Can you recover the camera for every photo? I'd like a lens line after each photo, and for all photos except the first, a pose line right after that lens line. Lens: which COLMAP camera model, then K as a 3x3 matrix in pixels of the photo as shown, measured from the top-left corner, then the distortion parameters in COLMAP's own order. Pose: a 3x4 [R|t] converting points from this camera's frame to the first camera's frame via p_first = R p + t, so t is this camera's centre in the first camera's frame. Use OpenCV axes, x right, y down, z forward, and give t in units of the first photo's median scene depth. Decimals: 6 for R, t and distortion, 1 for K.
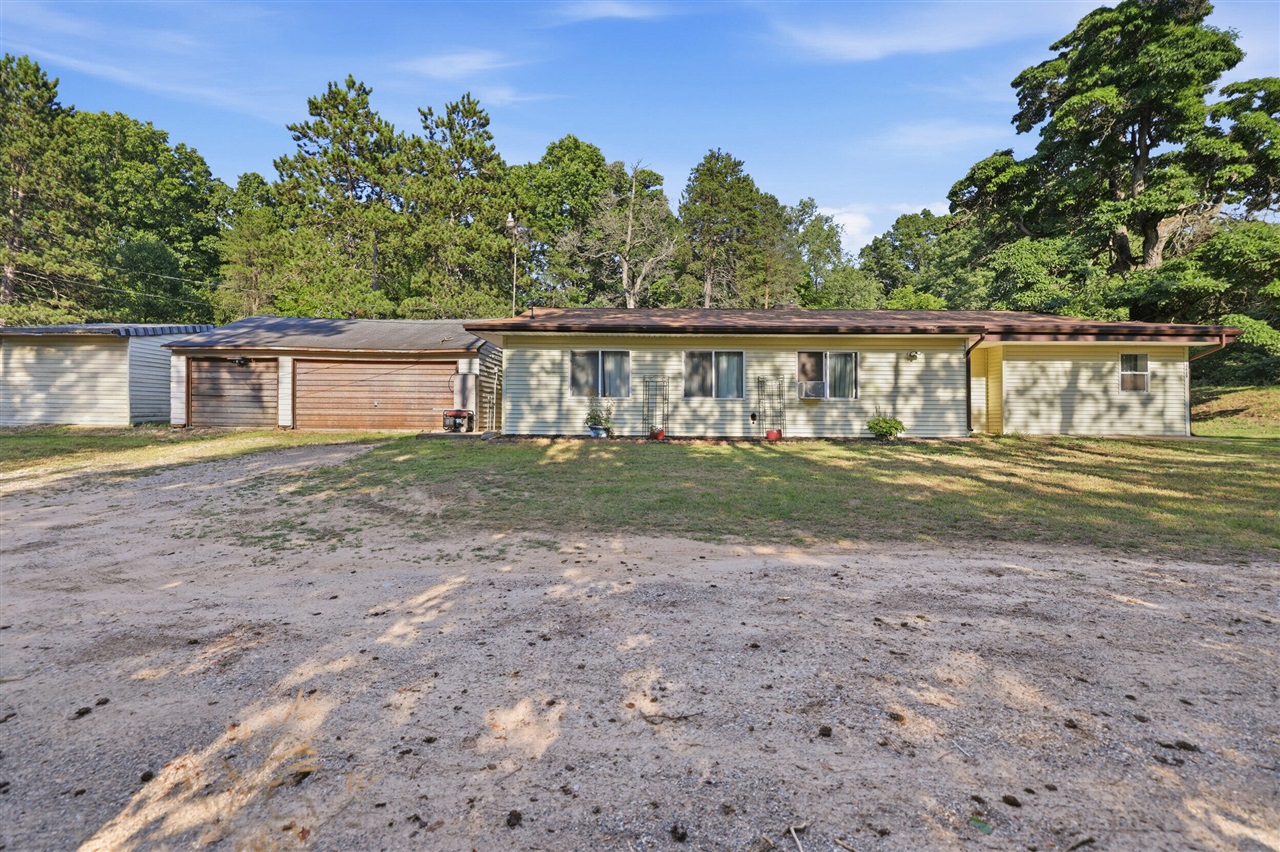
lens RADIAL K [[553.5, 0, 642.0], [0, 553.5, 396.4], [0, 0, 1]] dist [-0.000298, -0.000225]
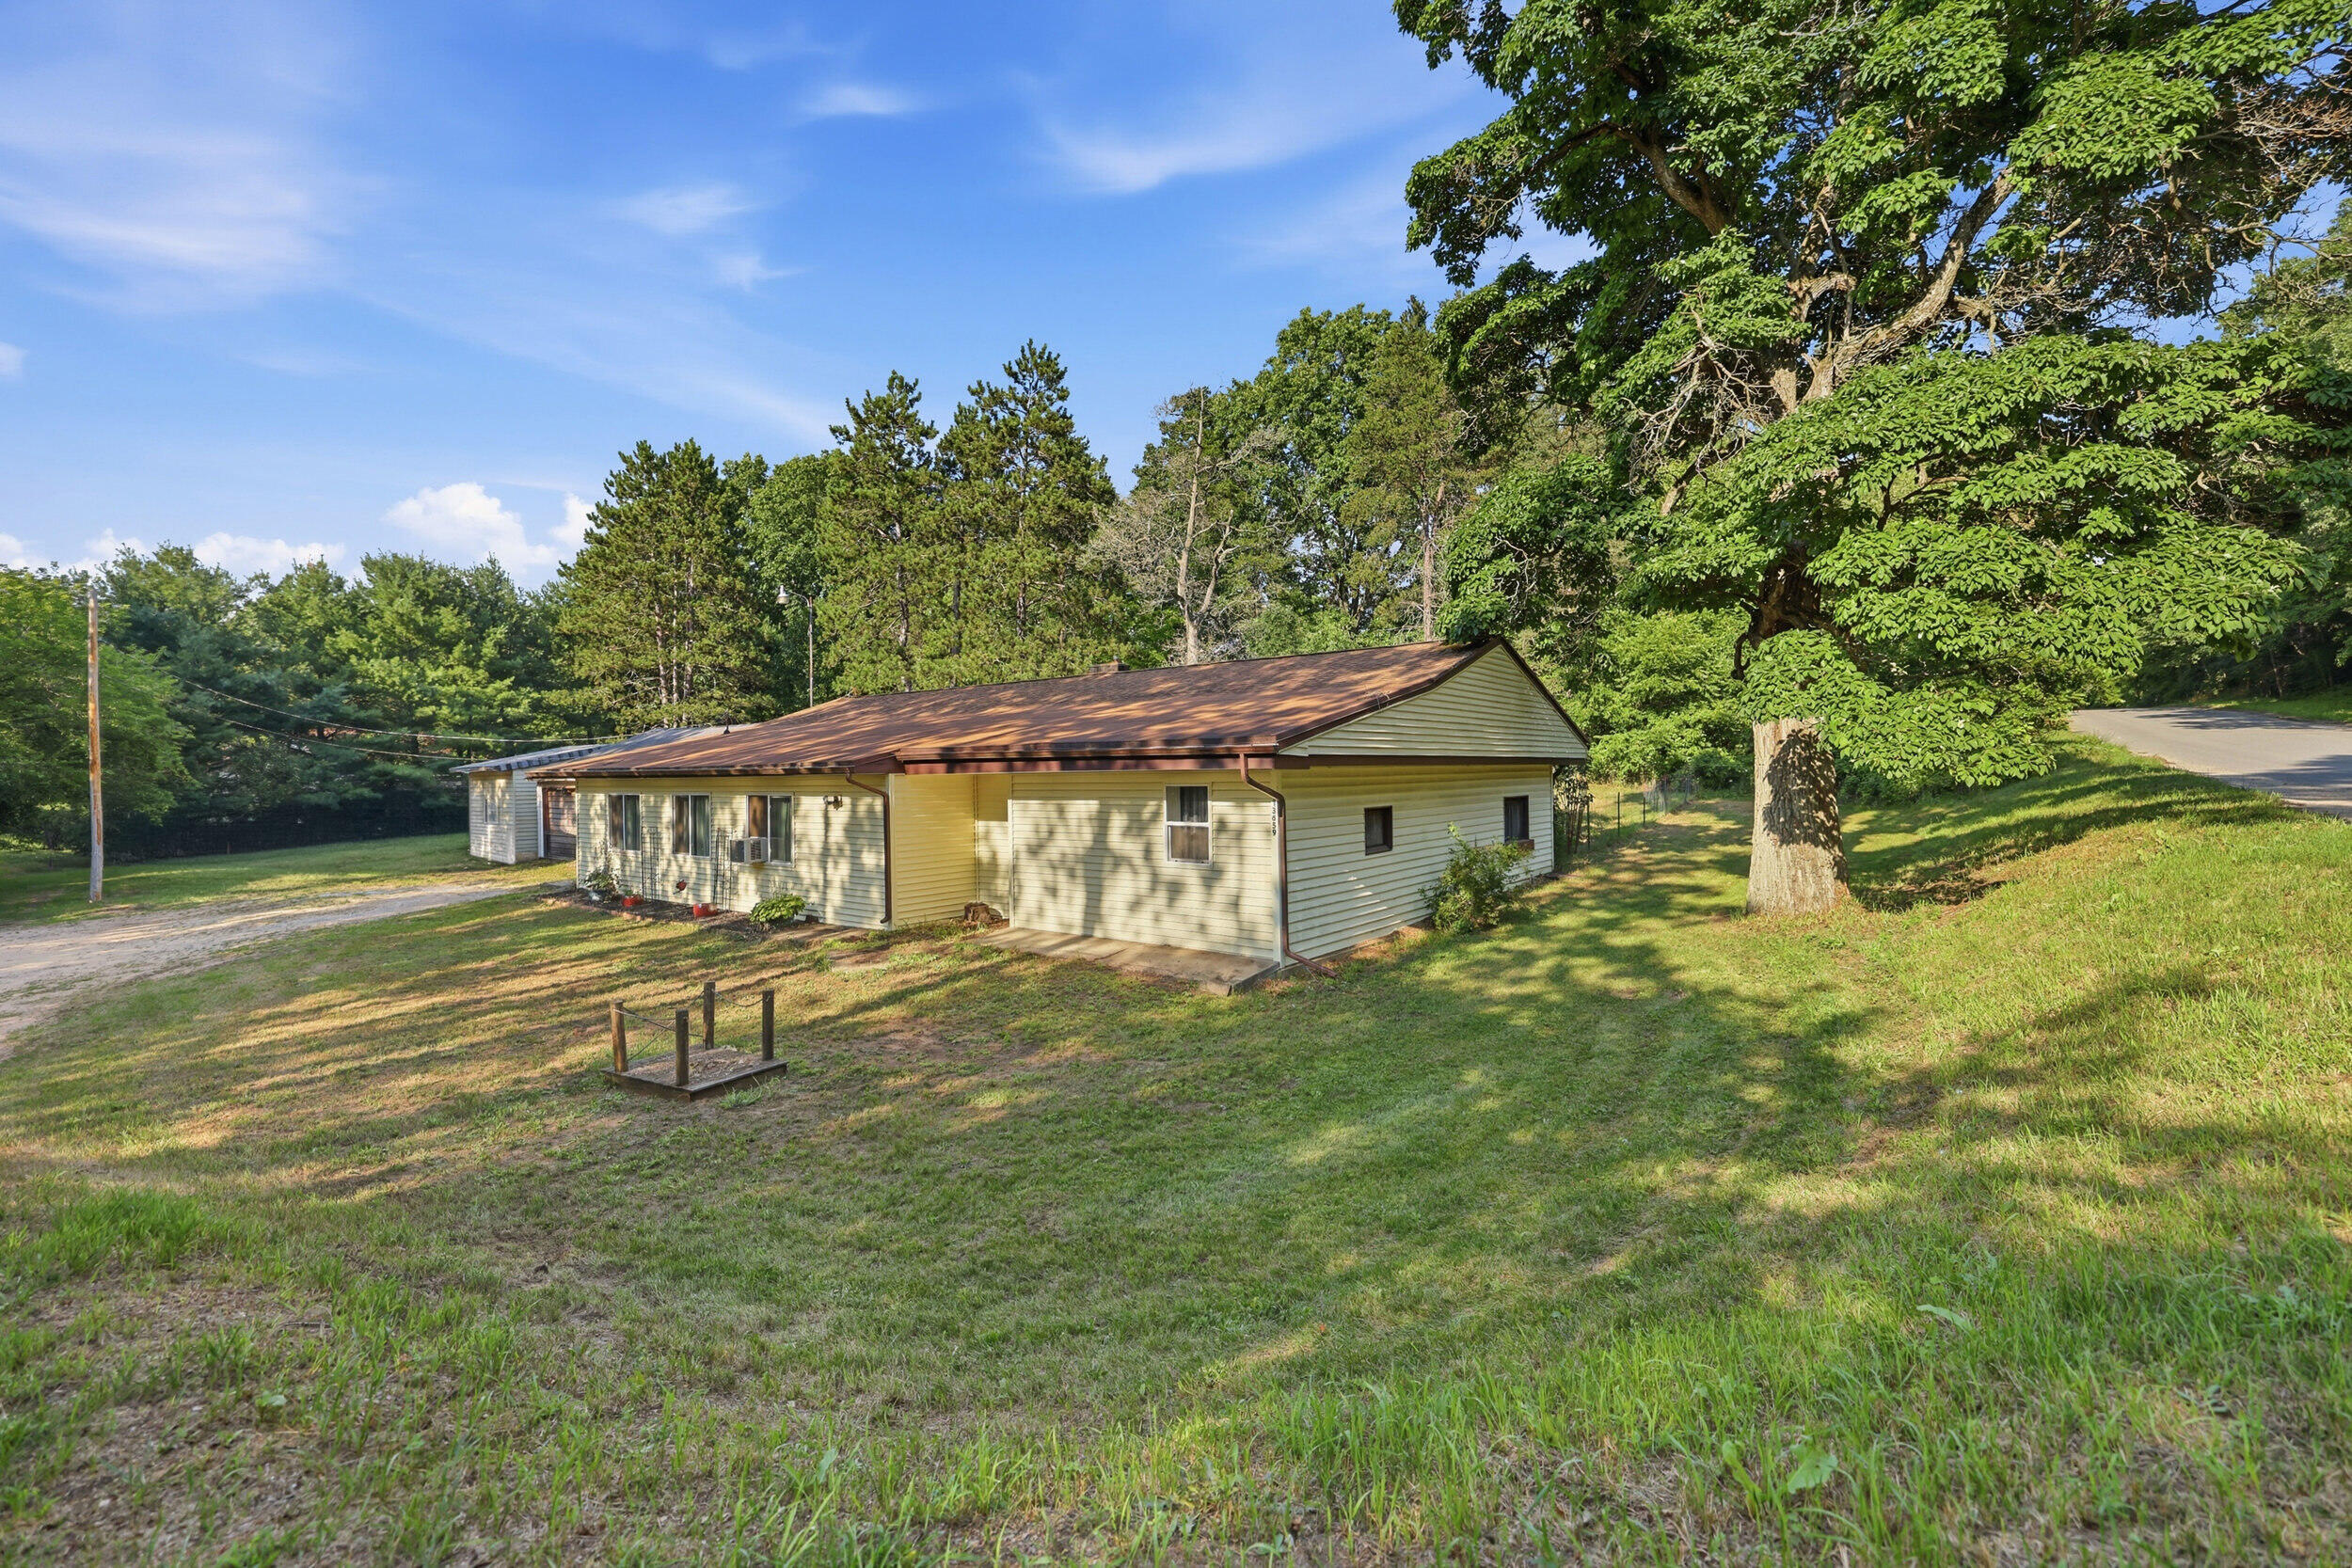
lens RADIAL K [[1017.0, 0, 1179.6], [0, 1017.0, 729.6], [0, 0, 1]] dist [-0.000298, -0.000225]
pose [[0.794489, -0.041272, -0.605875, 1.454960], [0.043337, 0.998997, -0.011223, -0.115954], [0.605731, -0.017340, 0.795481, 0.252241]]
